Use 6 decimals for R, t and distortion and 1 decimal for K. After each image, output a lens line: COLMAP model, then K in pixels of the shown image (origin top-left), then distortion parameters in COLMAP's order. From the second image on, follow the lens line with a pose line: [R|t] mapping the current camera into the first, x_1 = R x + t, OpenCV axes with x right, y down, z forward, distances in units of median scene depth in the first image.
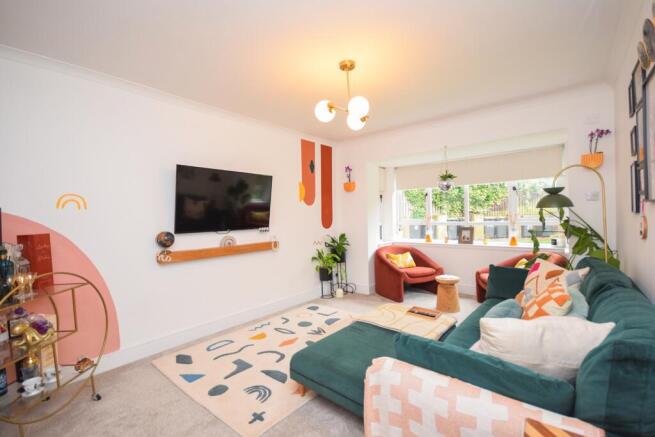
lens RADIAL K [[282.2, 0, 325.9], [0, 282.2, 216.1], [0, 0, 1]] dist [0.001370, 0.000136]
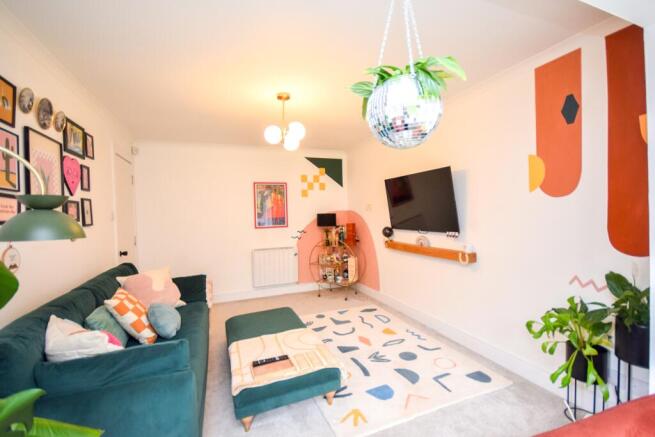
lens RADIAL K [[282.2, 0, 325.9], [0, 282.2, 216.1], [0, 0, 1]] dist [0.001370, 0.000136]
pose [[-0.469470, 0.044888, -0.881807, 0.776726], [0.037499, 0.998819, 0.030880, -0.050562], [0.882152, -0.018569, -0.470599, 1.264809]]
